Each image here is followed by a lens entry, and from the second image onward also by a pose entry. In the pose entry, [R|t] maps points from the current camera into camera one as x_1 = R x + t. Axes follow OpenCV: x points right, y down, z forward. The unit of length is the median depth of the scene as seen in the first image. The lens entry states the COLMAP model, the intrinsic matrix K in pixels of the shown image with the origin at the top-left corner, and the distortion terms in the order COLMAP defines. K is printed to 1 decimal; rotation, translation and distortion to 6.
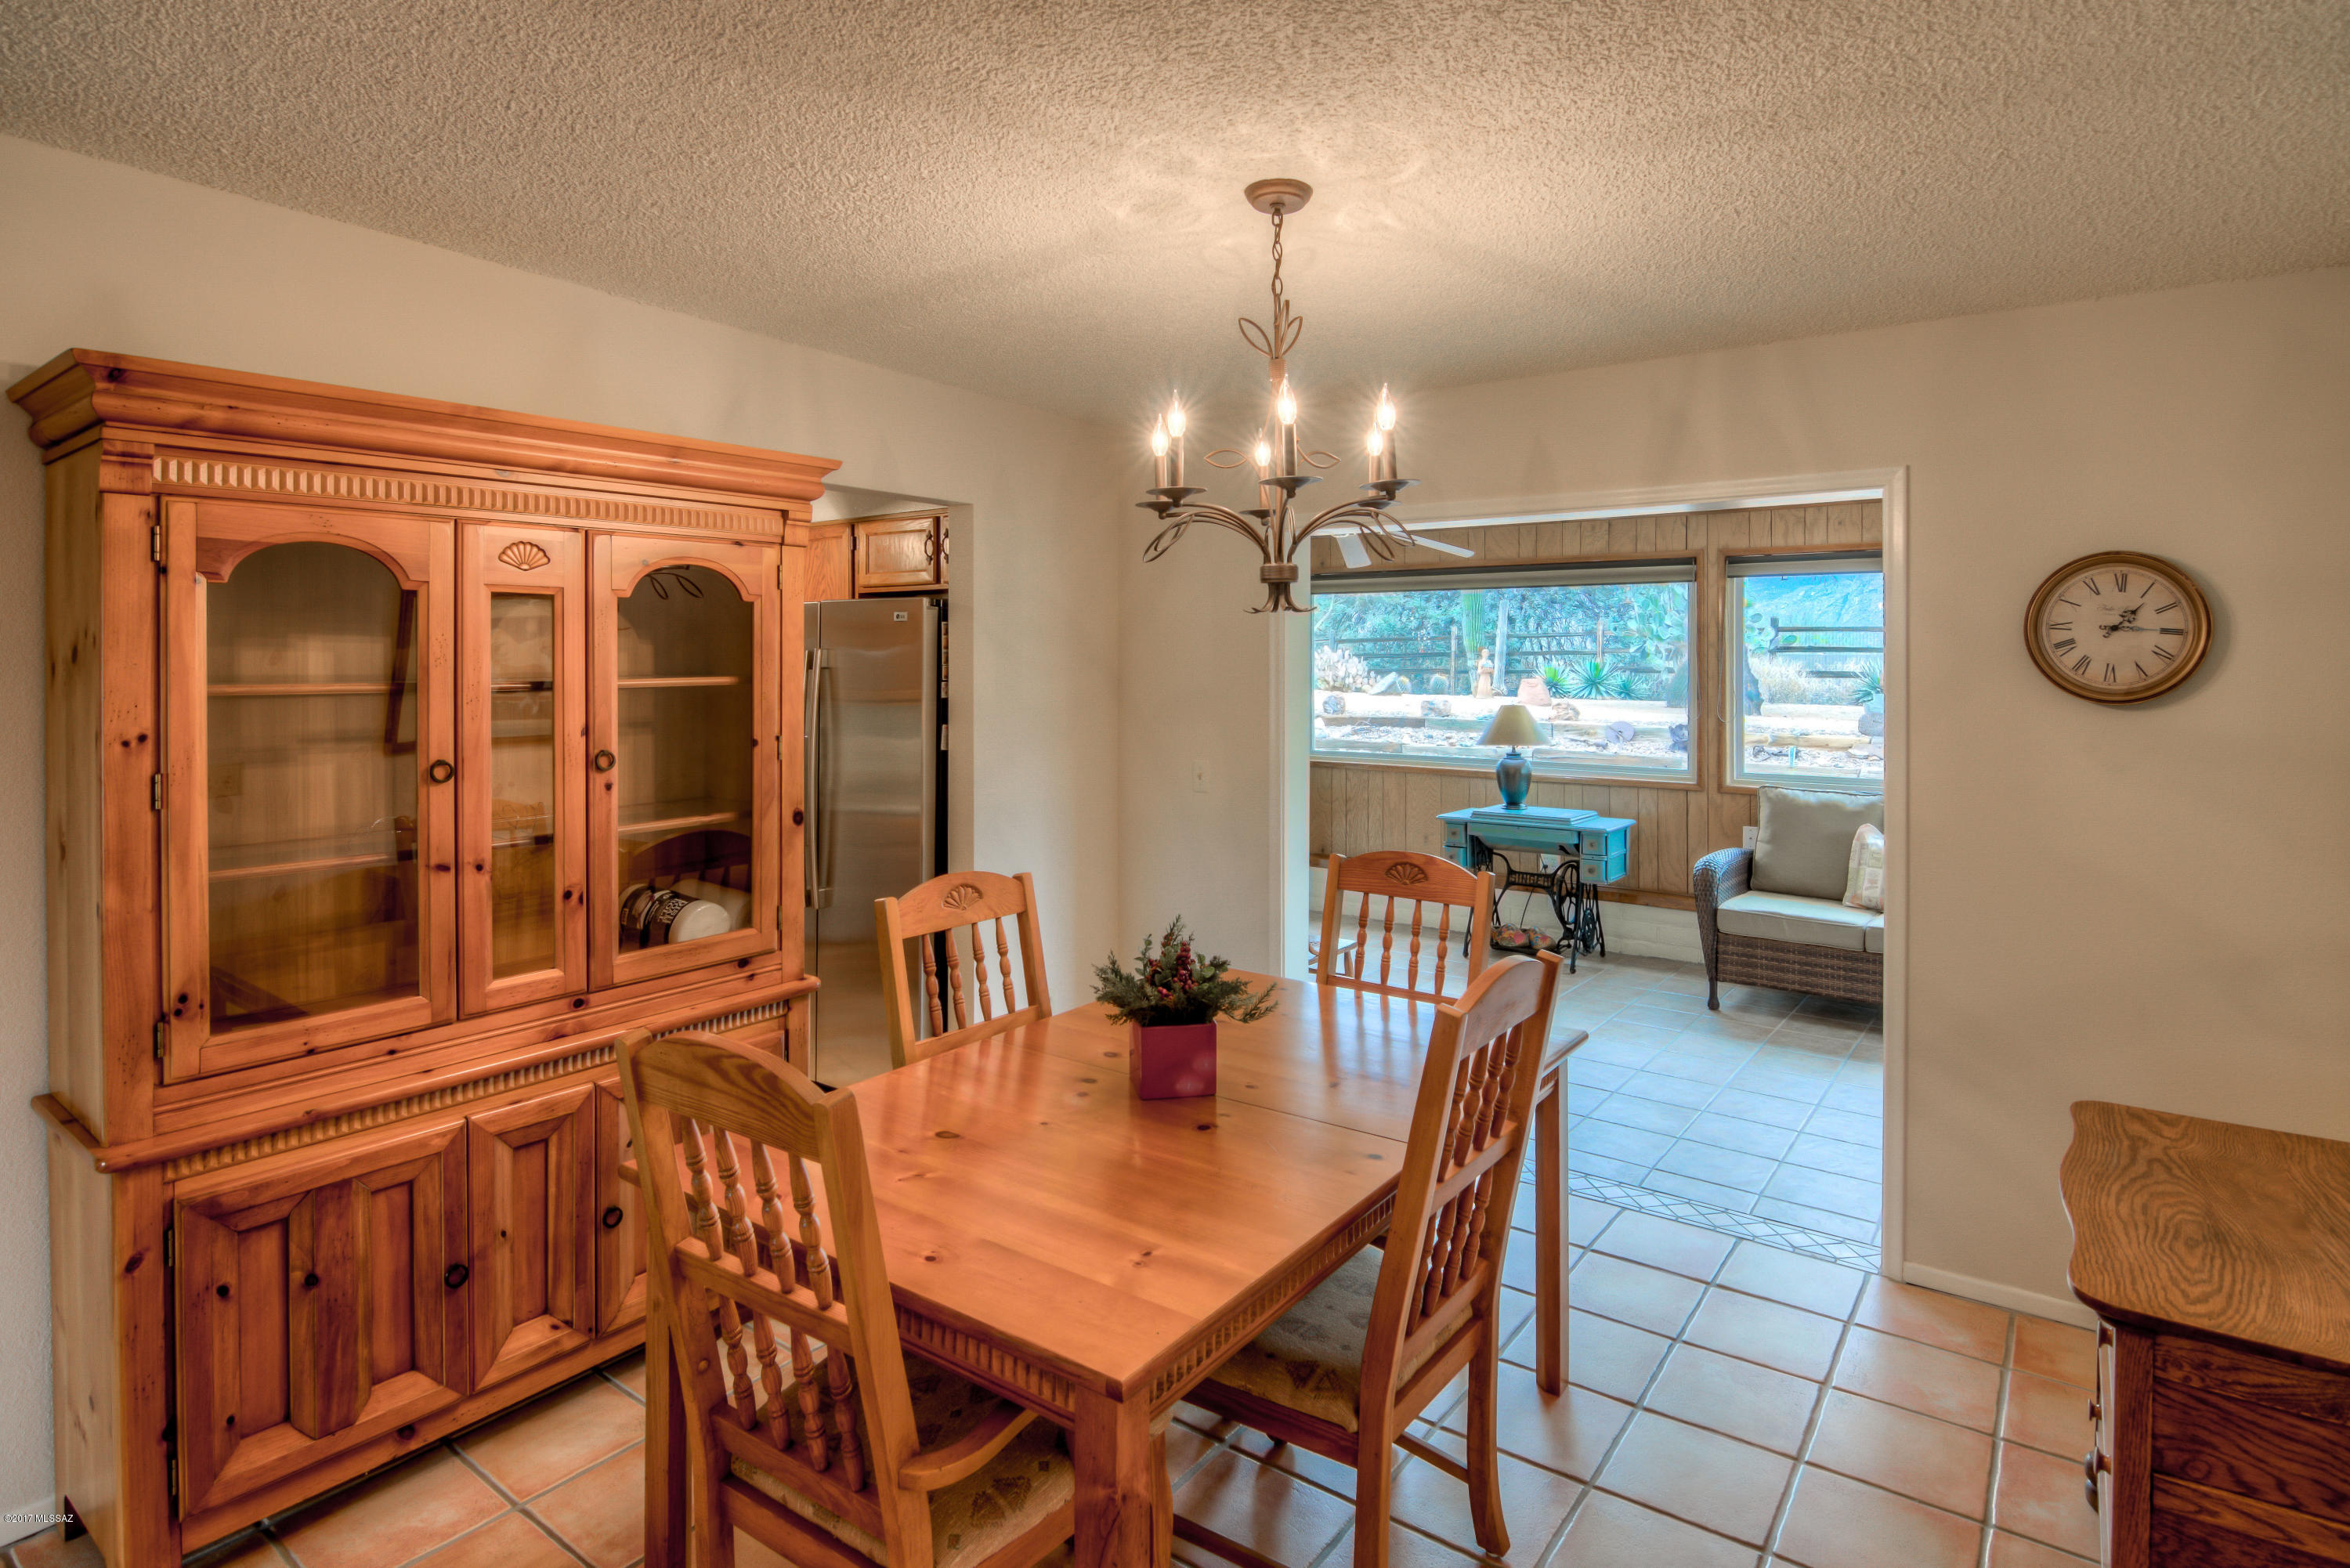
lens RADIAL K [[1251.8, 0, 1171.3], [0, 1251.8, 692.8], [0, 0, 1]] dist [-0.008718, -0.001909]
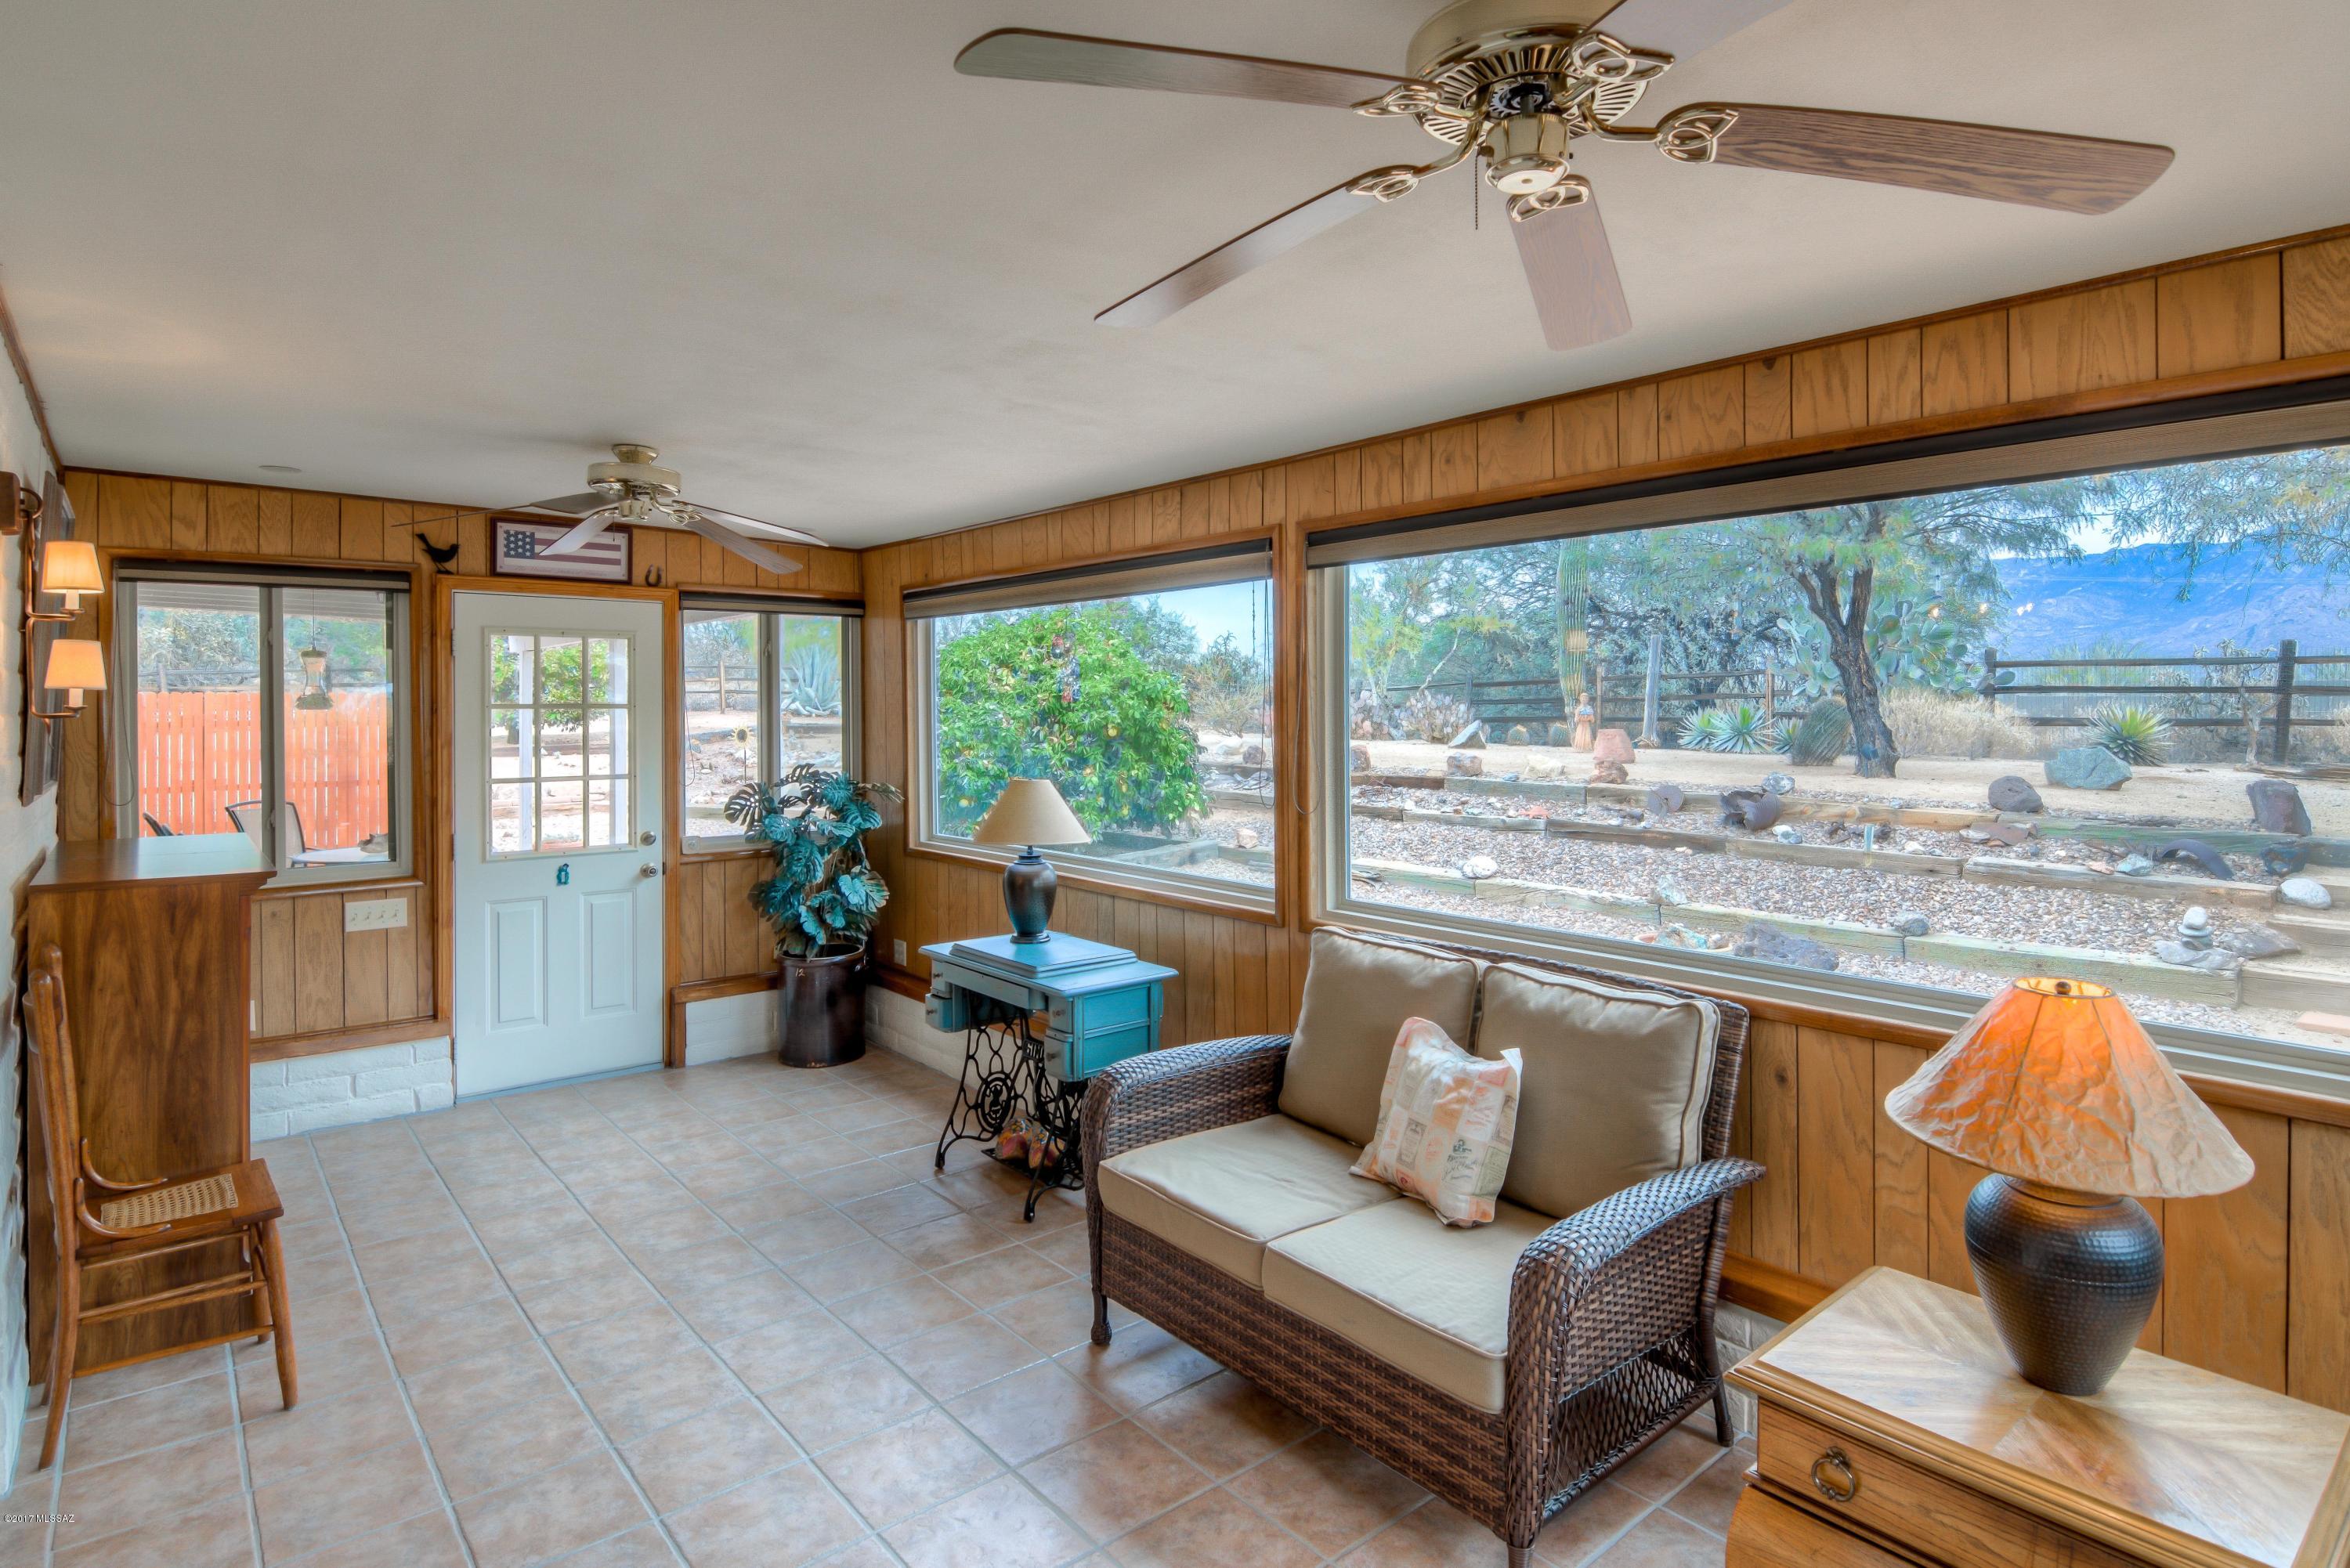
lens RADIAL K [[1229.3, 0, 1170.9], [0, 1229.3, 703.9], [0, 0, 1]] dist [-0.027402, -0.000035]
pose [[0.971717, -0.005549, -0.236083, 0.554635], [-0.001210, 0.999594, -0.028476, -0.012774], [0.236145, 0.027956, 0.971316, 0.453686]]
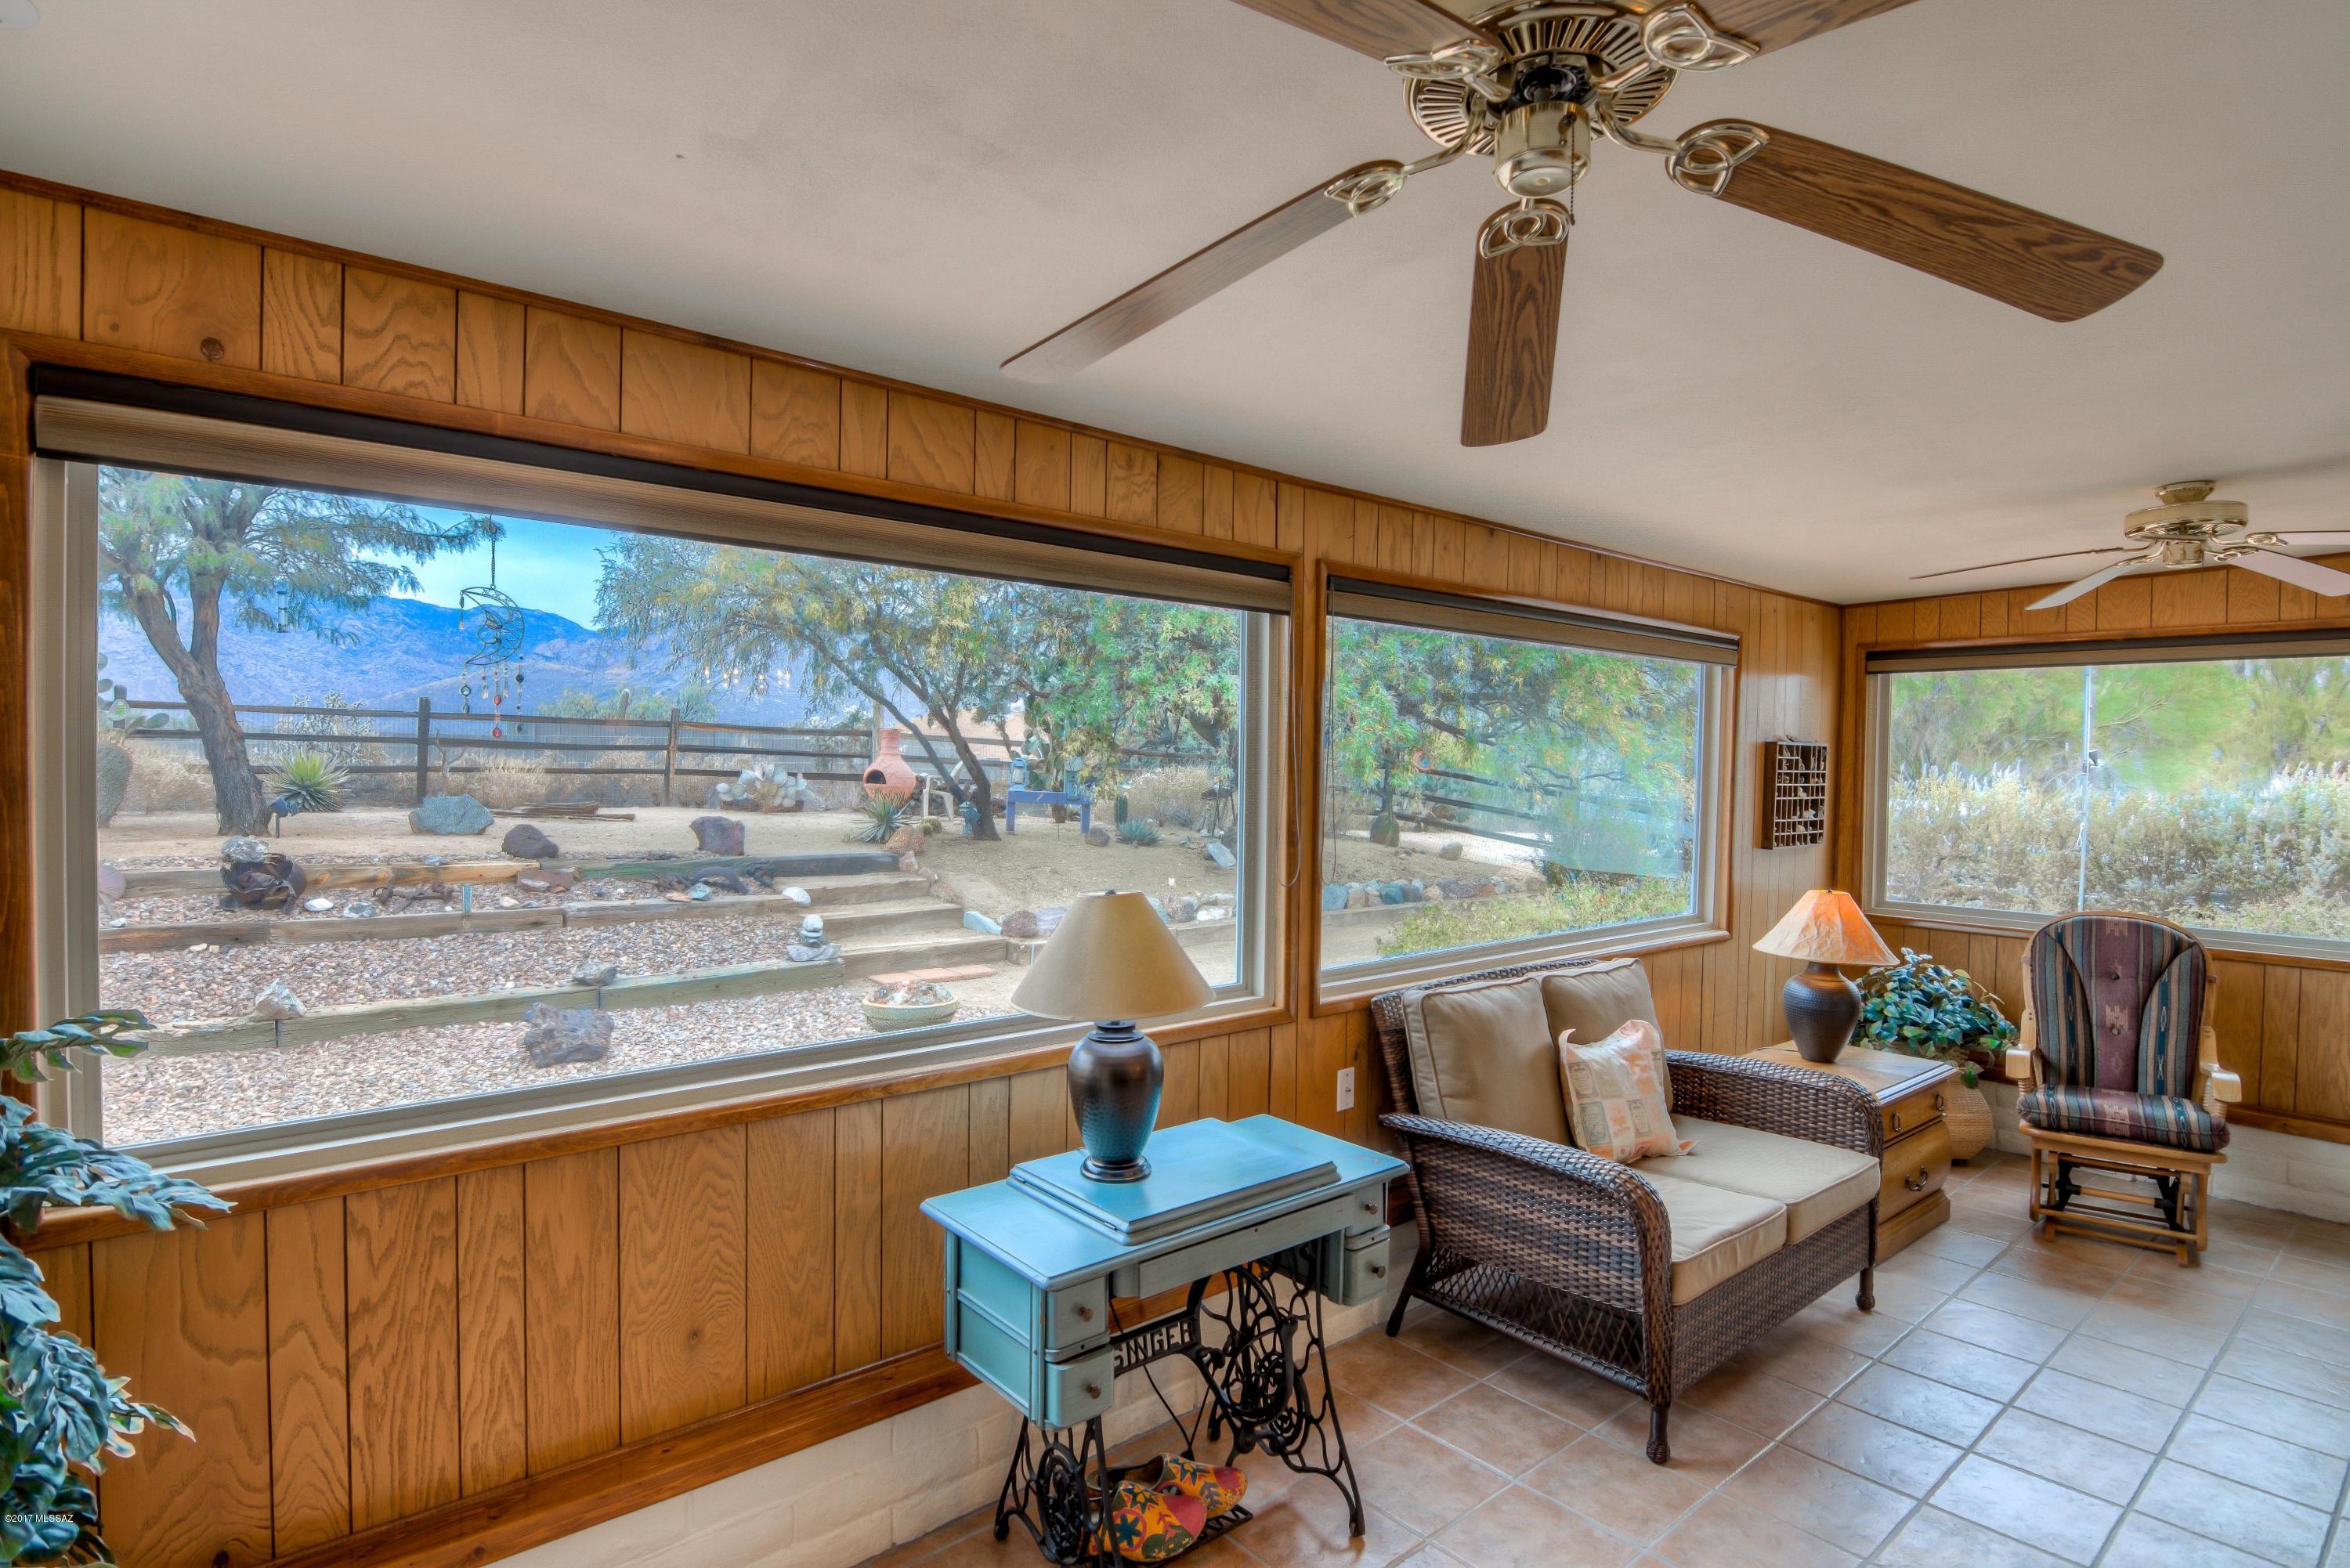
lens RADIAL K [[1199.5, 0, 1137.0], [0, 1199.5, 774.0], [0, 0, 1]] dist [-0.000237, -0.000137]
pose [[0.233538, -0.009672, 0.972300, -0.079424], [0.013556, 0.999886, 0.006690, -0.030705], [-0.972253, 0.011618, 0.233643, 1.030138]]
